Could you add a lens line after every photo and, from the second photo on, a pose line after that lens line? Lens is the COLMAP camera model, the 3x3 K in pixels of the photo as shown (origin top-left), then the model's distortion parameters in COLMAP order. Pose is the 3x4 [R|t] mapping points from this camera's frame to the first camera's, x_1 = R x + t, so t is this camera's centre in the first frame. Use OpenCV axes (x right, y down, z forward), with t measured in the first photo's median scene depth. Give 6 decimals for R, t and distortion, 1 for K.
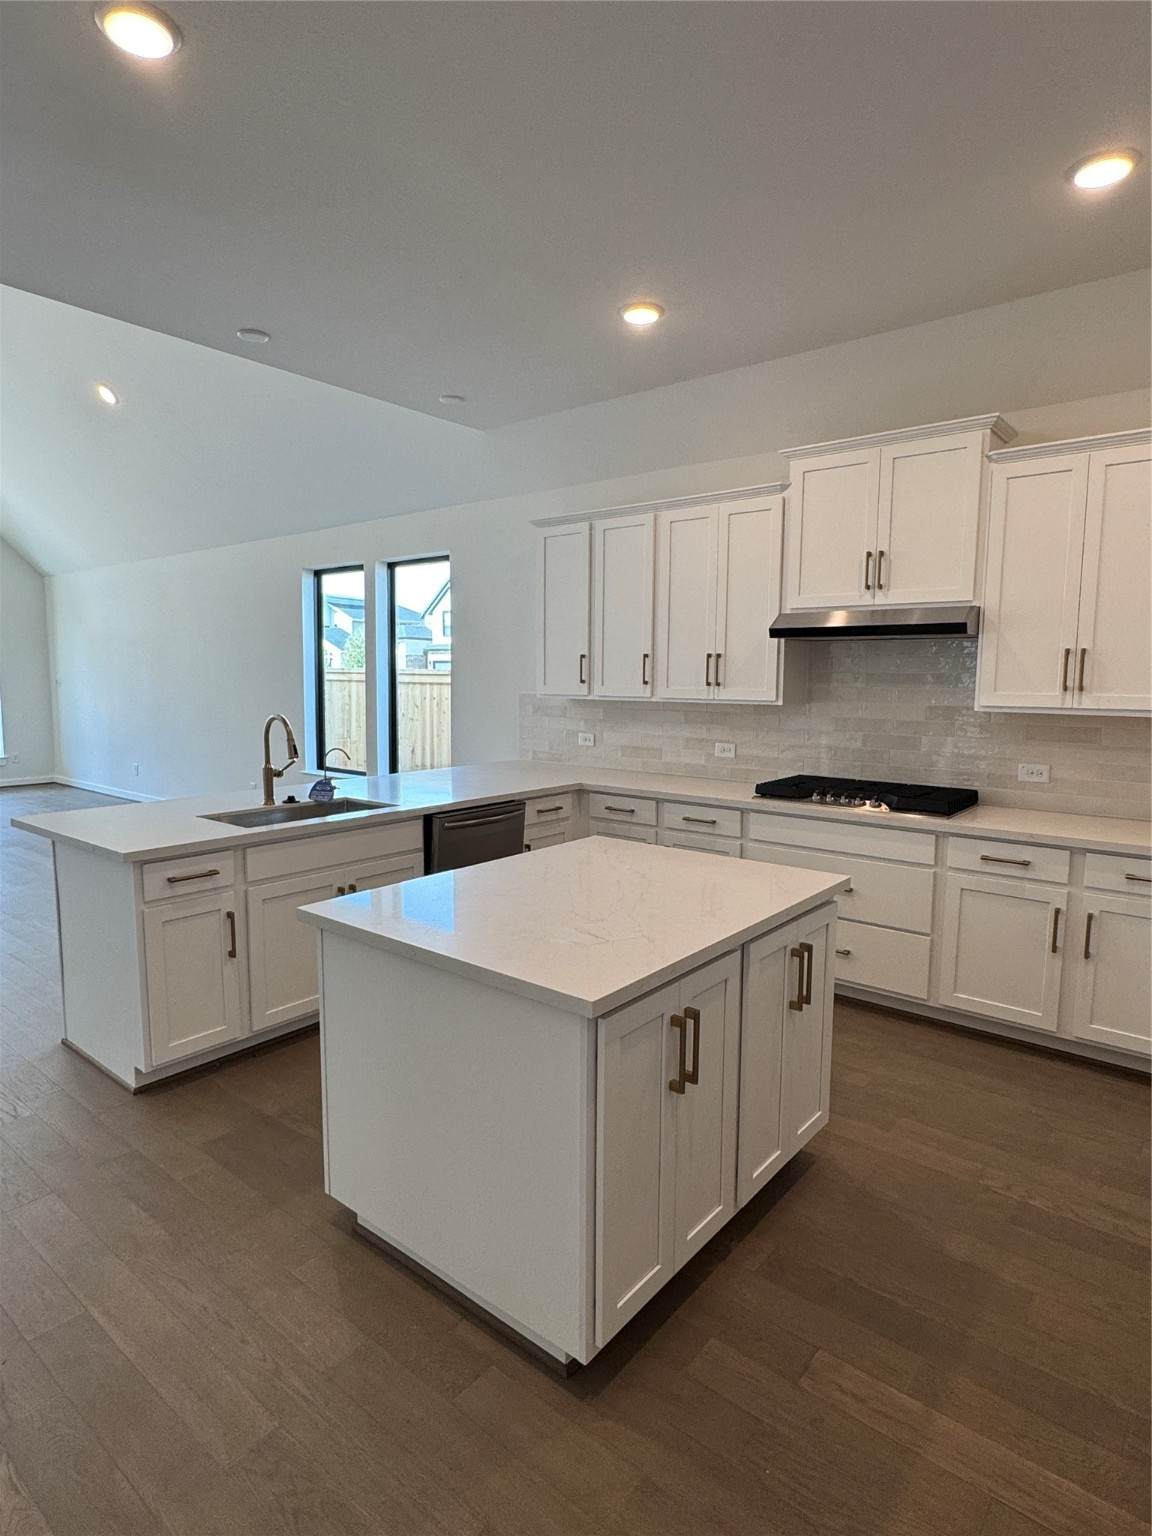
lens RADIAL K [[848.4, 0, 573.3], [0, 848.4, 763.5], [0, 0, 1]] dist [0.000288, -0.001454]
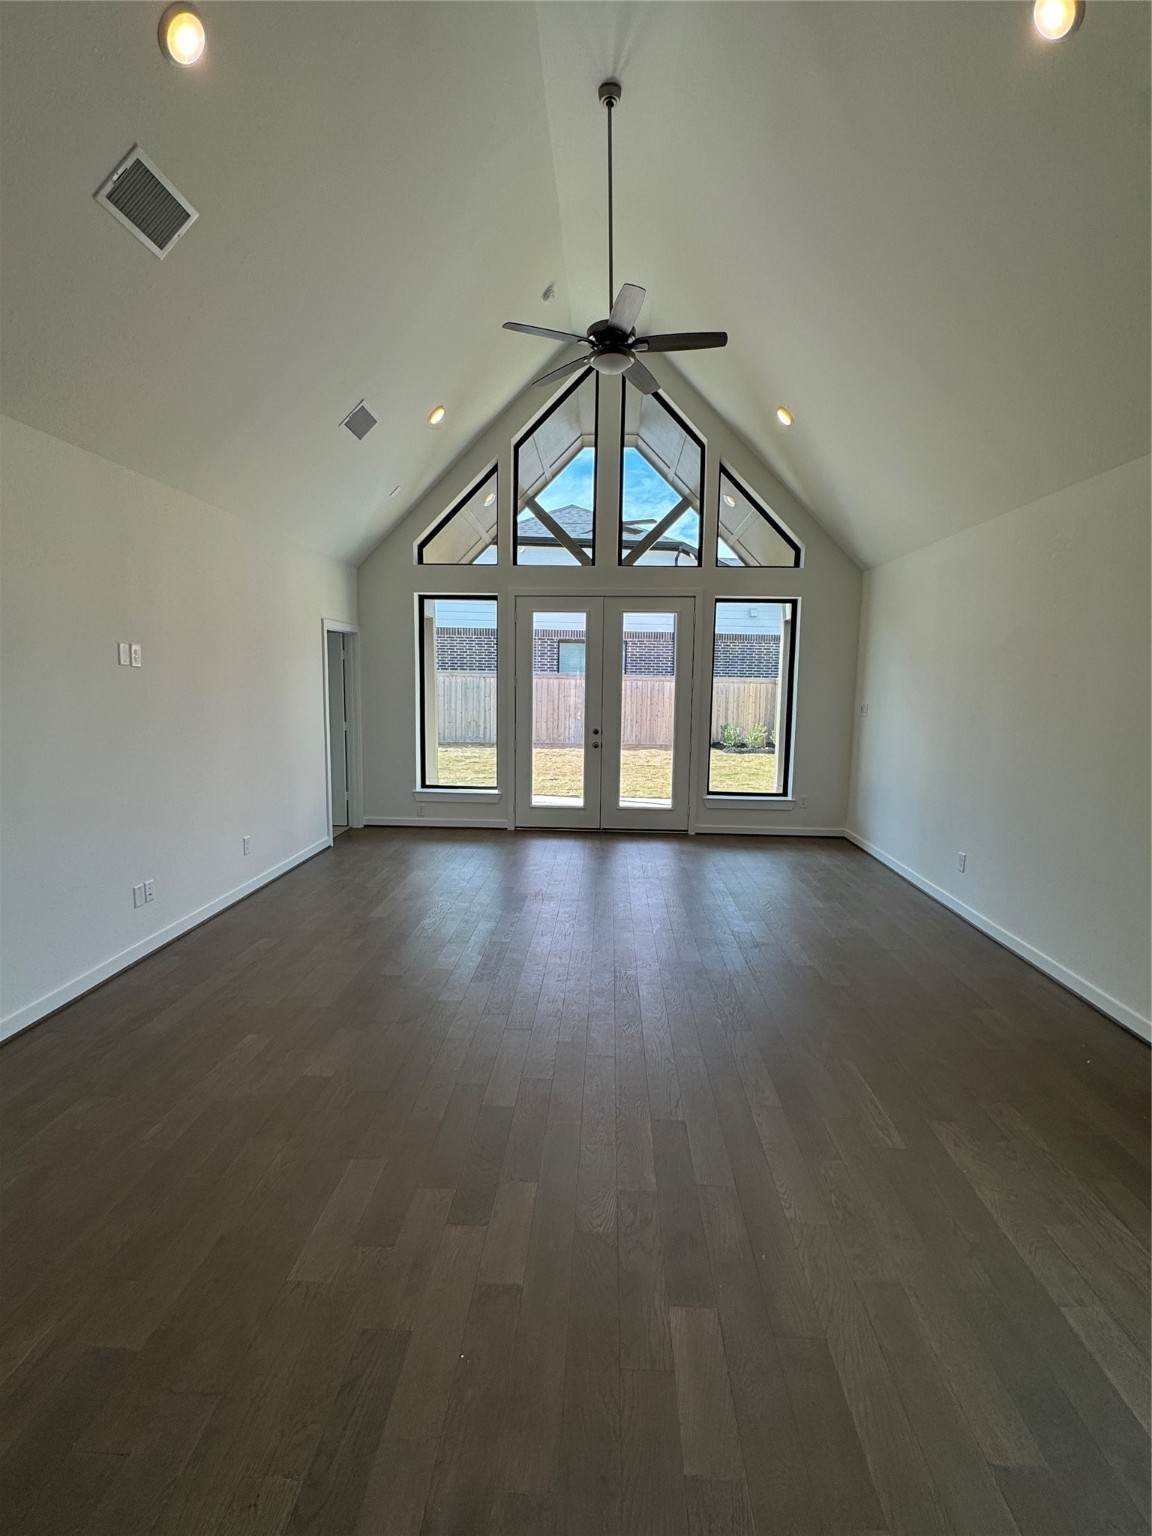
lens RADIAL K [[720.5, 0, 579.9], [0, 720.5, 765.3], [0, 0, 1]] dist [-0.001092, -0.000183]
pose [[0.604258, 0.099618, -0.790537, -0.846645], [-0.098281, 0.993896, 0.050122, -0.185821], [0.790704, 0.047408, 0.610360, 1.402959]]
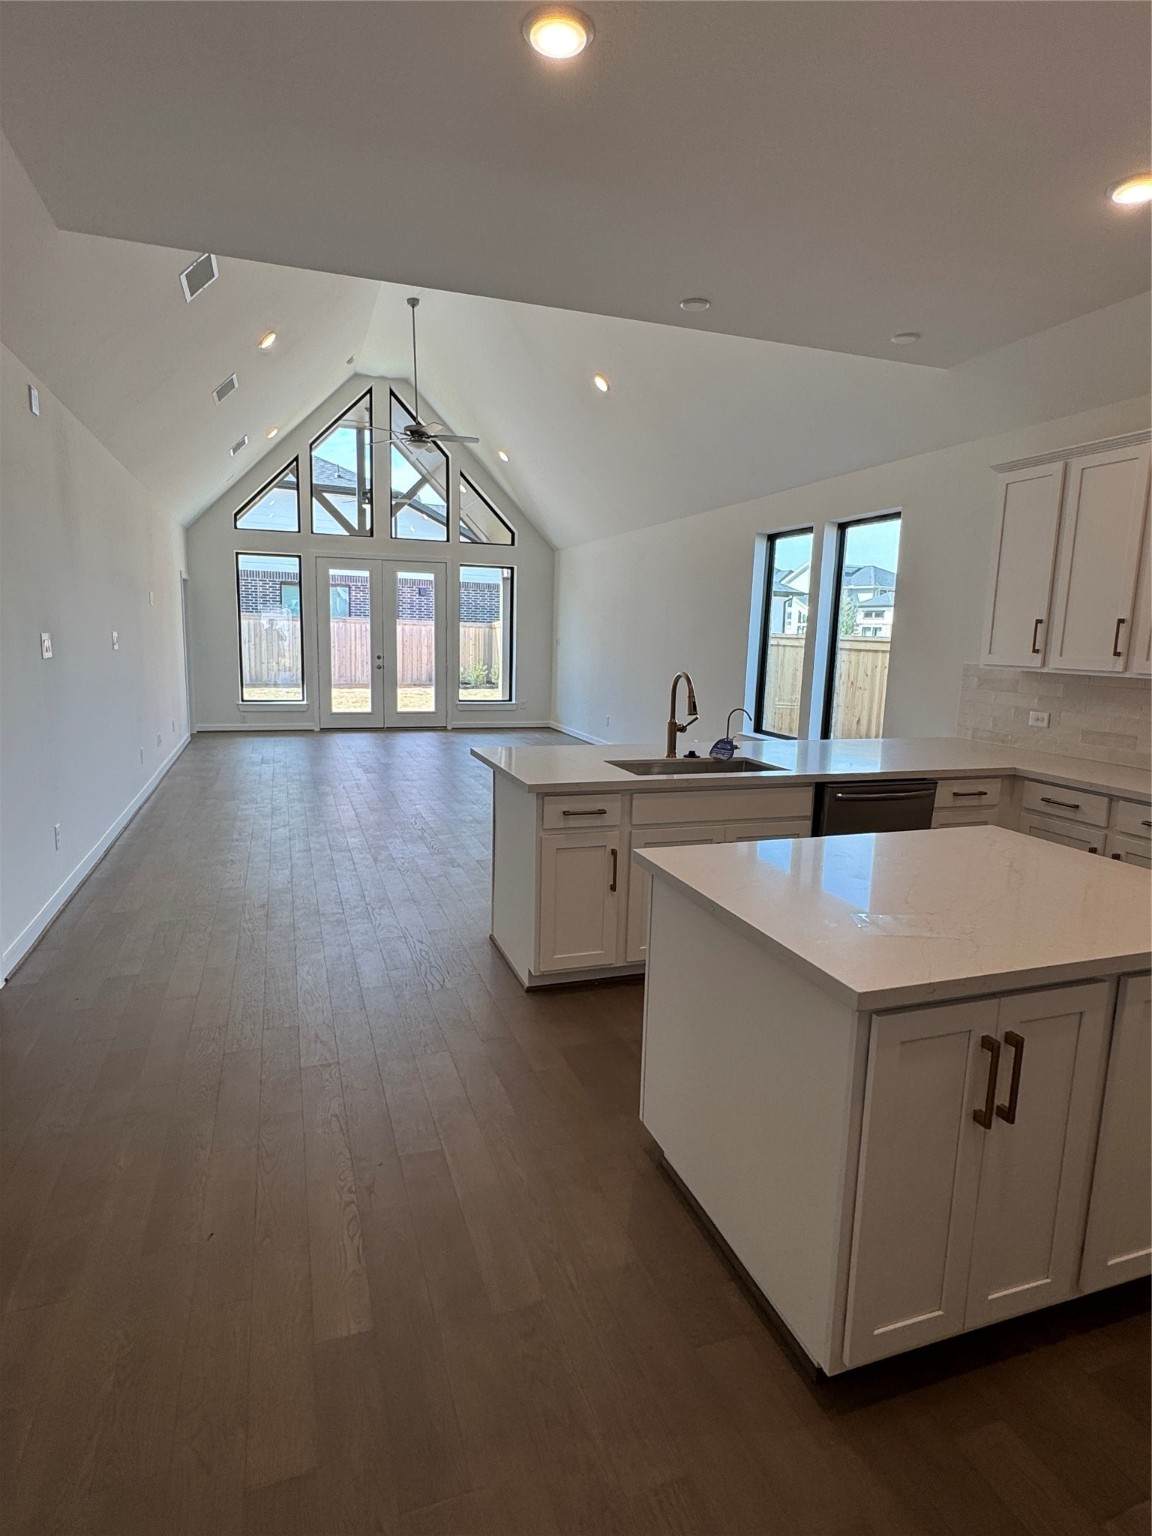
lens RADIAL K [[848.4, 0, 576.2], [0, 848.4, 766.5], [0, 0, 1]] dist [0.000288, -0.001454]
pose [[0.853537, 0.098336, -0.511668, 0.096269], [-0.077836, 0.995074, 0.061399, 0.004764], [0.515186, -0.012580, 0.856986, 0.035646]]
